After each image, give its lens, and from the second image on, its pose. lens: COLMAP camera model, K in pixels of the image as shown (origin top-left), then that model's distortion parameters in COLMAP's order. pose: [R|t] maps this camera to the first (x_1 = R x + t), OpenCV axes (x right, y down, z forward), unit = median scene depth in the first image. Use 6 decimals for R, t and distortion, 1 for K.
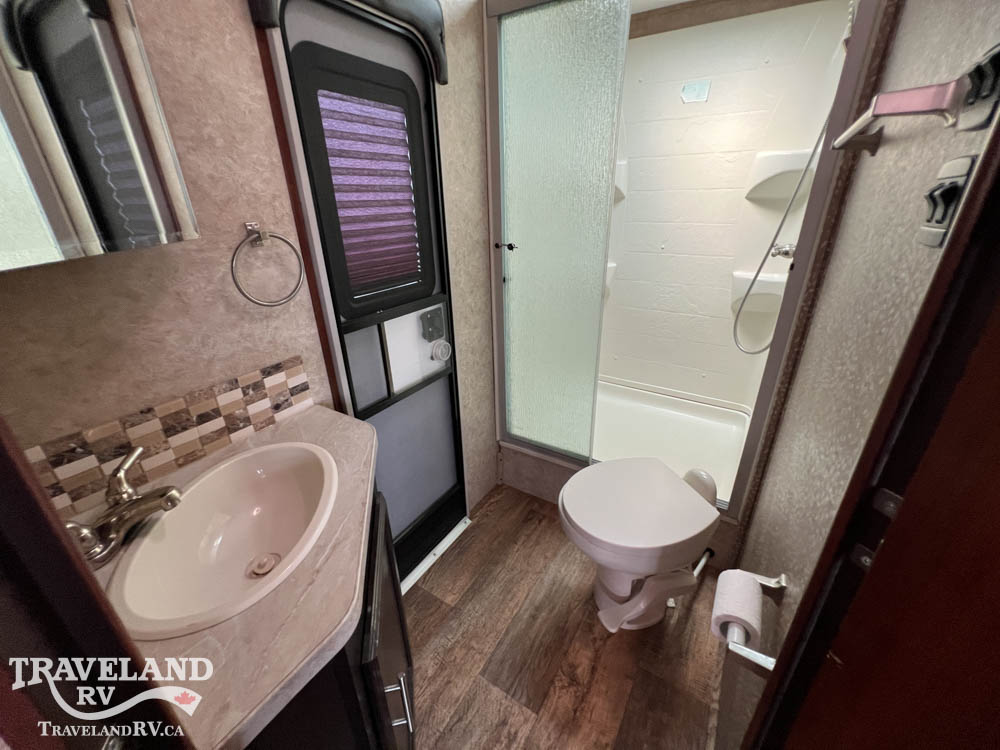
lens RADIAL K [[401.5, 0, 503.1], [0, 401.5, 375.5], [0, 0, 1]] dist [-0.000806, 0.000524]
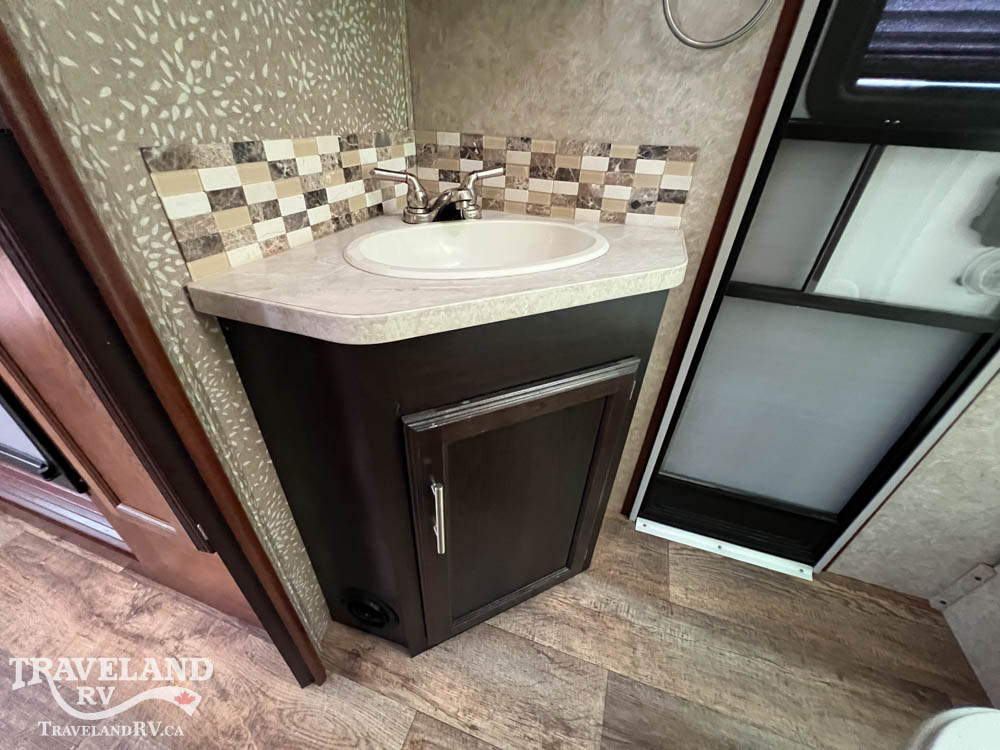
lens RADIAL K [[402.7, 0, 500.6], [0, 402.7, 374.3], [0, 0, 1]] dist [-0.002397, 0.000366]
pose [[0.235643, 0.569826, -0.787255, 0.223345], [-0.429823, 0.787639, 0.441448, 0.114502], [0.871622, 0.234357, 0.430526, 0.537847]]
